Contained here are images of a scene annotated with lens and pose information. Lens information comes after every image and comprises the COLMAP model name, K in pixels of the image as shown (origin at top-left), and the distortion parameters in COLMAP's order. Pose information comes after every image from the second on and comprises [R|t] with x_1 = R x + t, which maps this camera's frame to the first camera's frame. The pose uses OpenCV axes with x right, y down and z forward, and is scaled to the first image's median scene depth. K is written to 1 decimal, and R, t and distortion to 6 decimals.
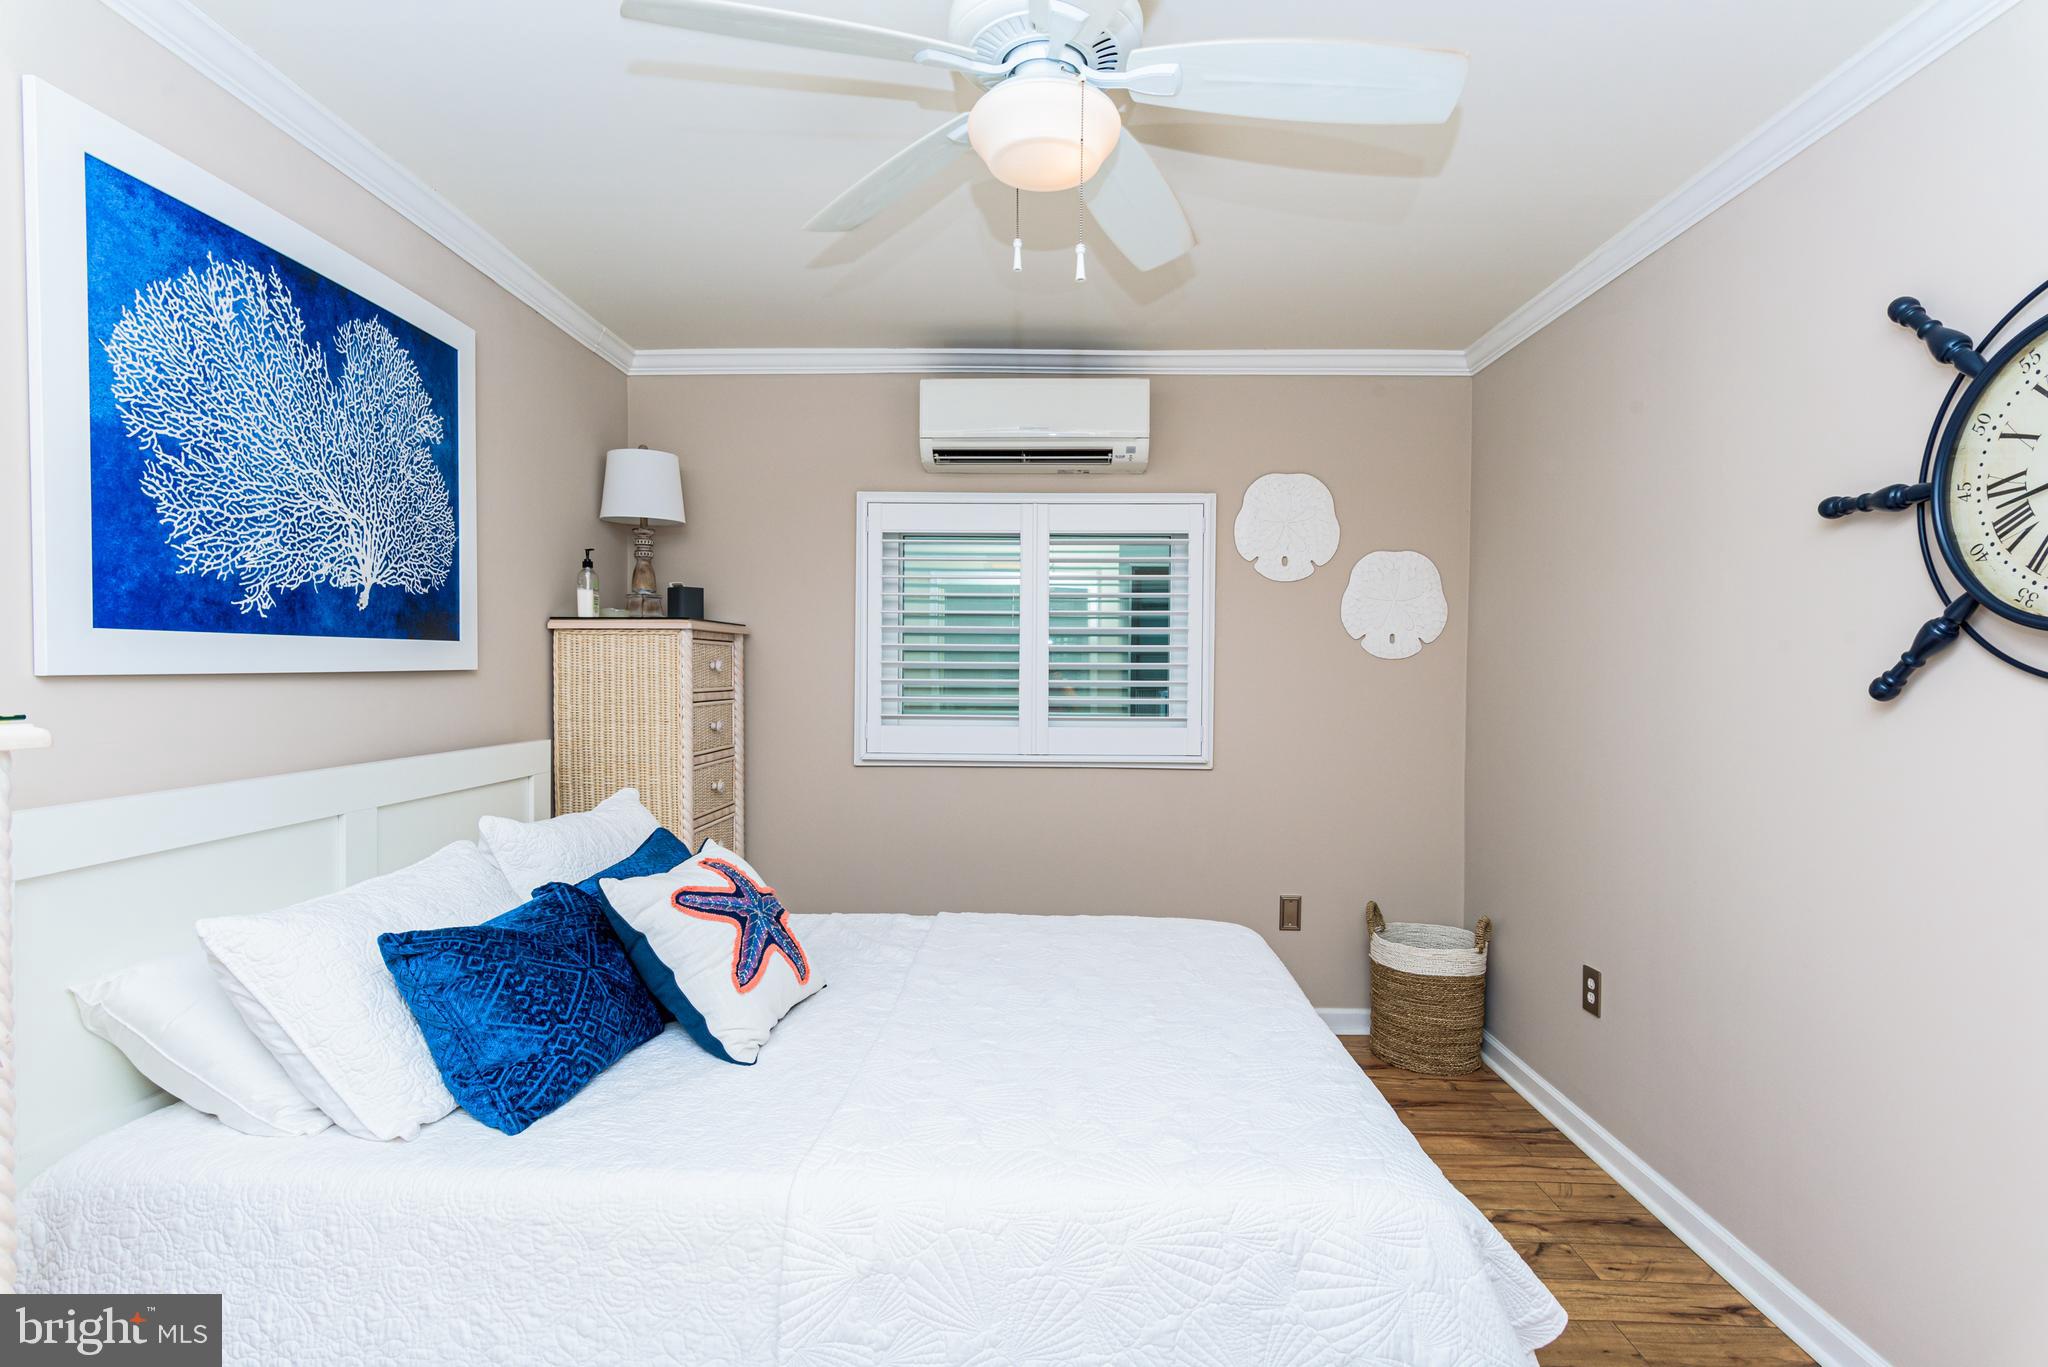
lens RADIAL K [[1014.6, 0, 1030.8], [0, 1014.6, 700.0], [0, 0, 1]] dist [0.001959, -0.000986]
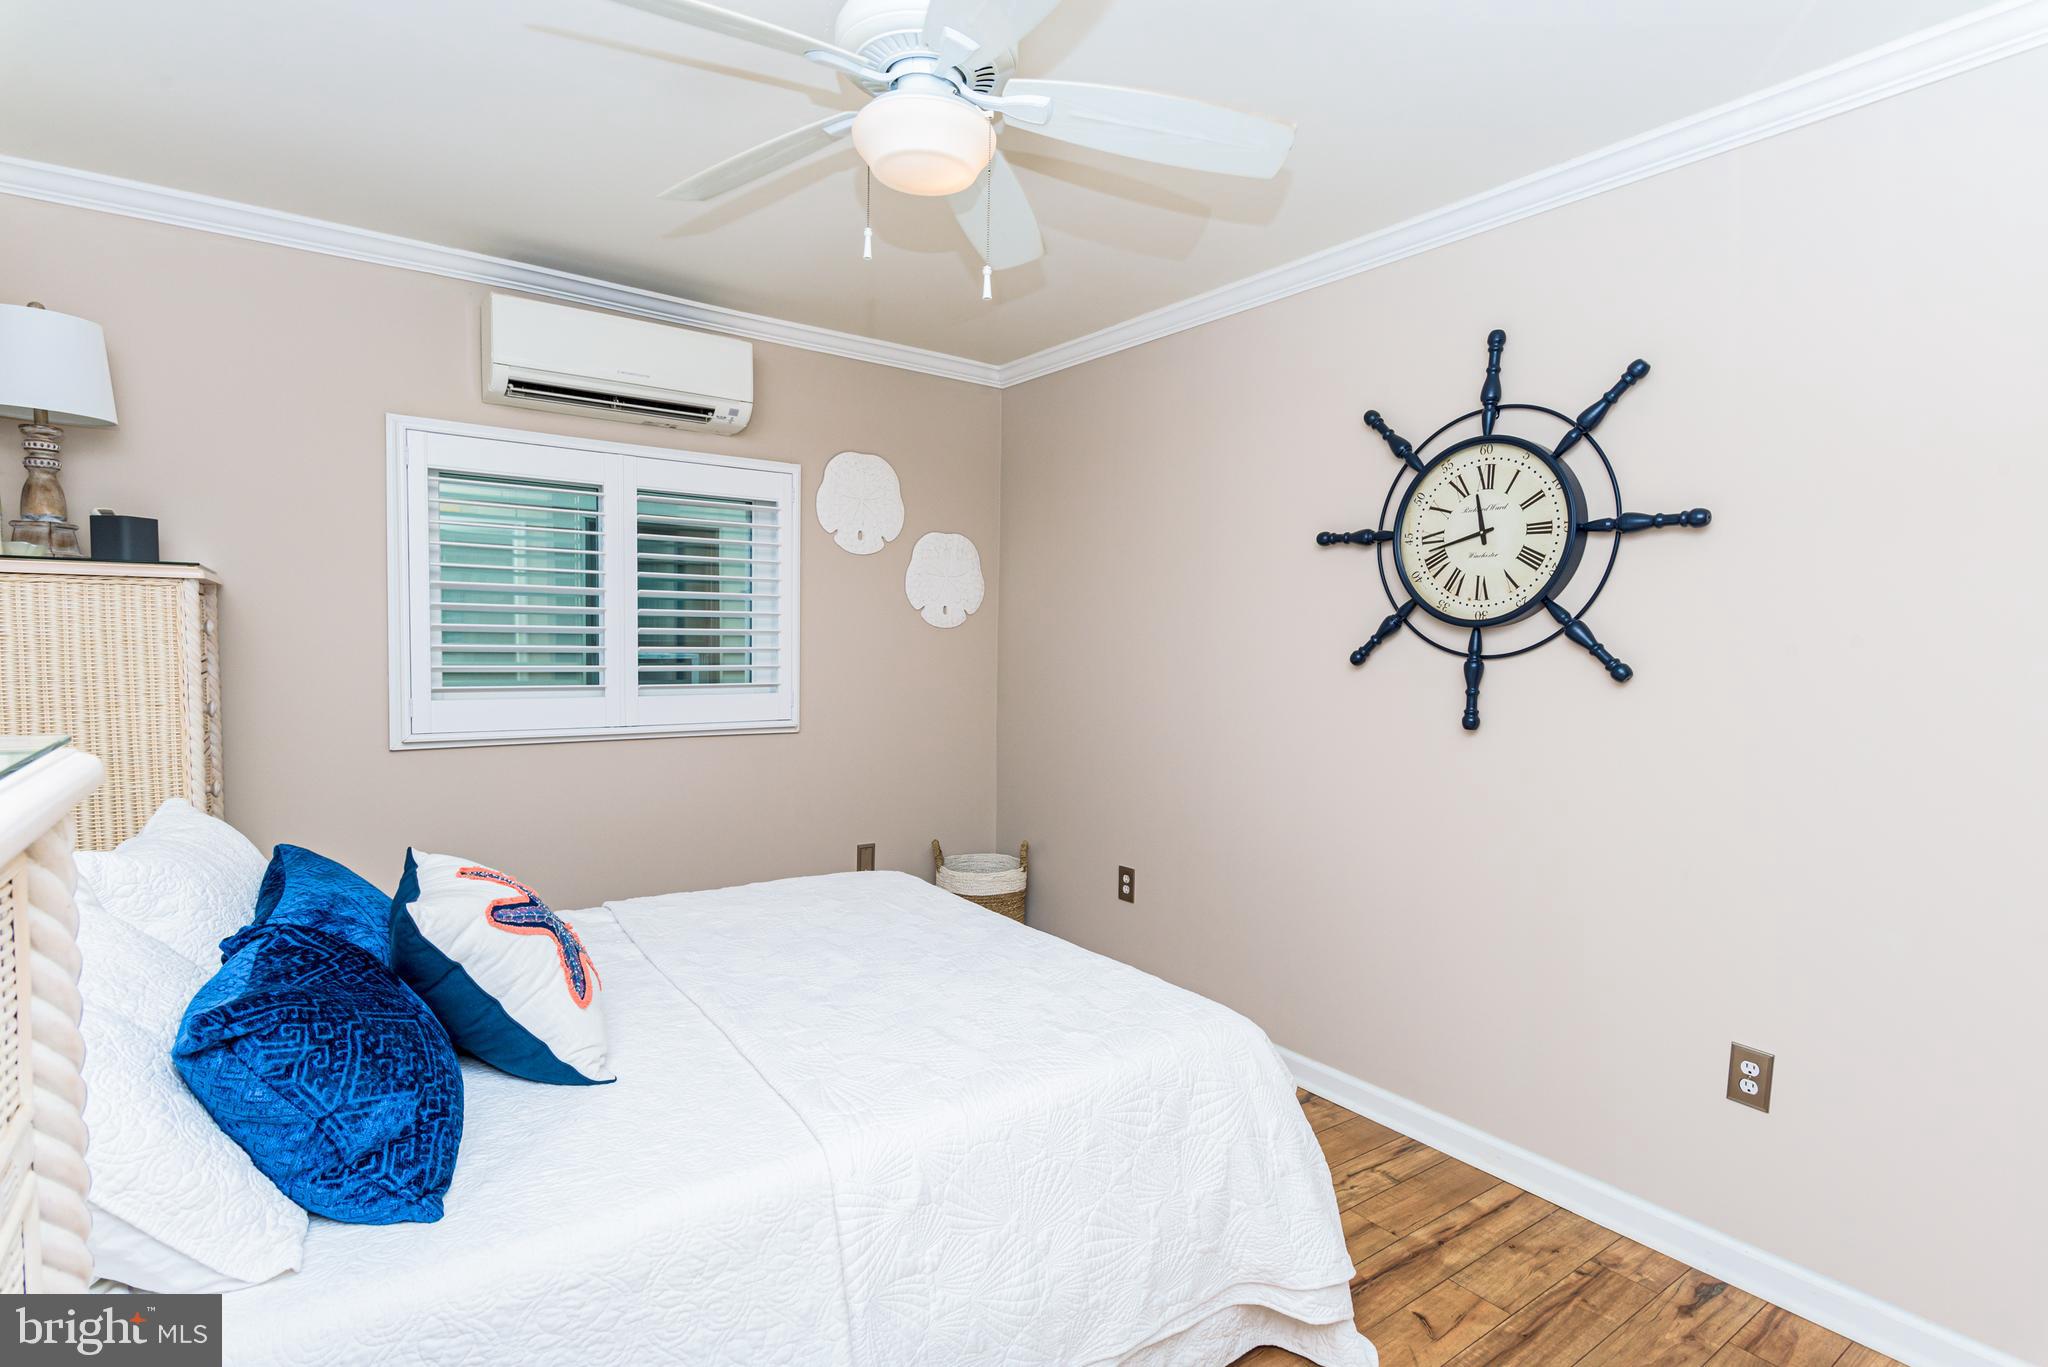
lens RADIAL K [[1014.6, 0, 1037.4], [0, 1014.6, 704.2], [0, 0, 1]] dist [0.001959, -0.000986]
pose [[0.784970, -0.034471, 0.618574, -0.452827], [0.005574, 0.998803, 0.048587, -0.016064], [-0.619509, -0.034691, 0.784223, 0.056729]]
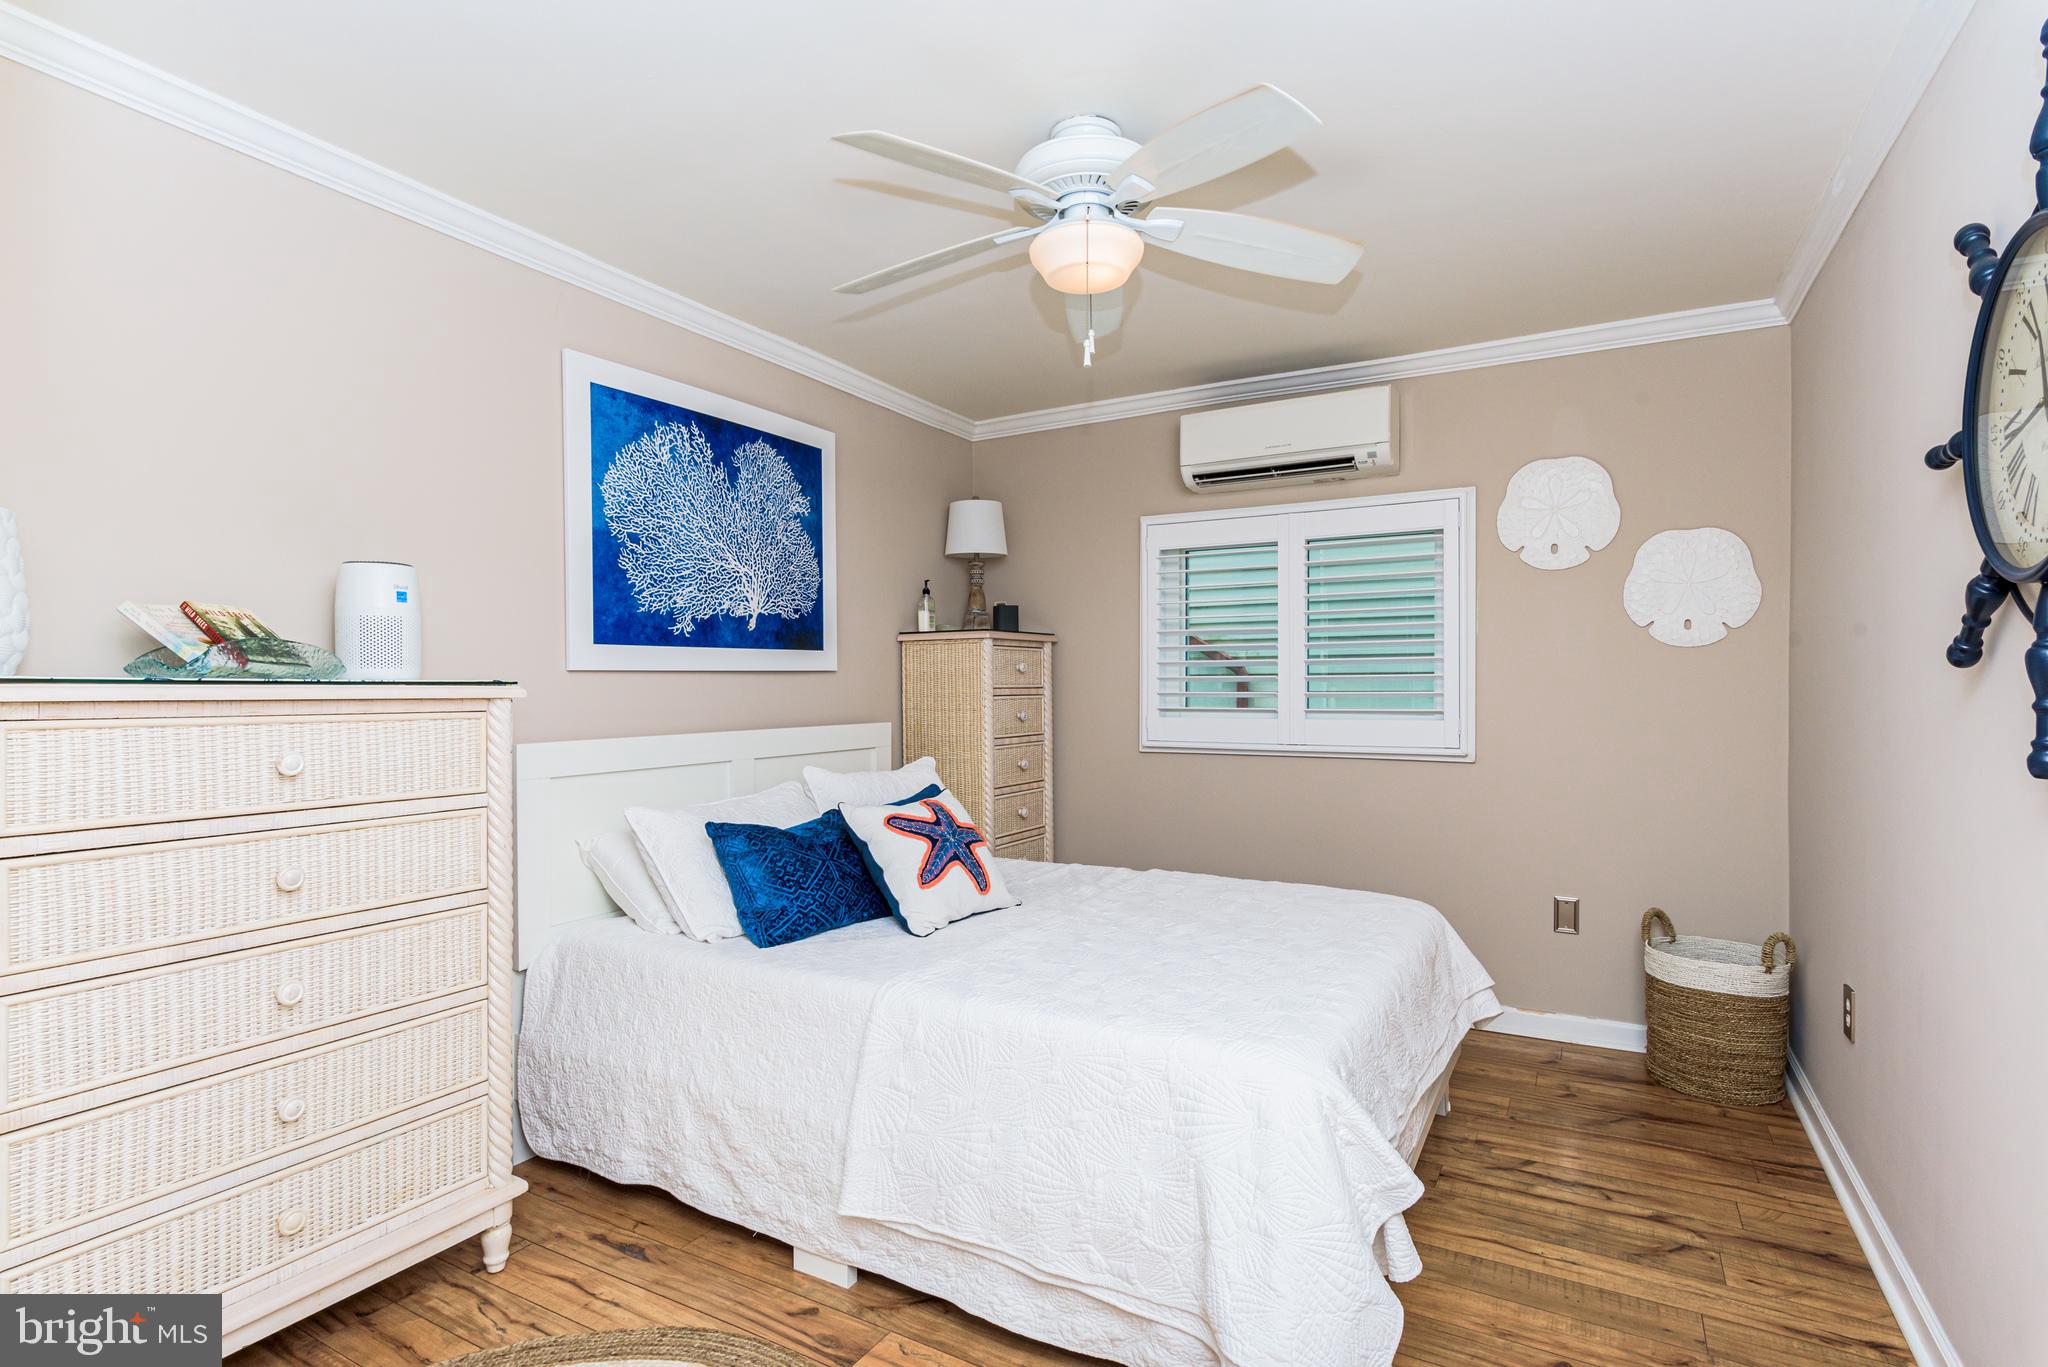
lens RADIAL K [[1014.6, 0, 1003.6], [0, 1014.6, 705.0], [0, 0, 1]] dist [0.001959, -0.000986]
pose [[0.877833, -0.000574, -0.478966, 0.417882], [-0.003345, 0.999968, -0.007328, 0.034479], [0.478955, 0.008035, 0.877803, -0.166163]]
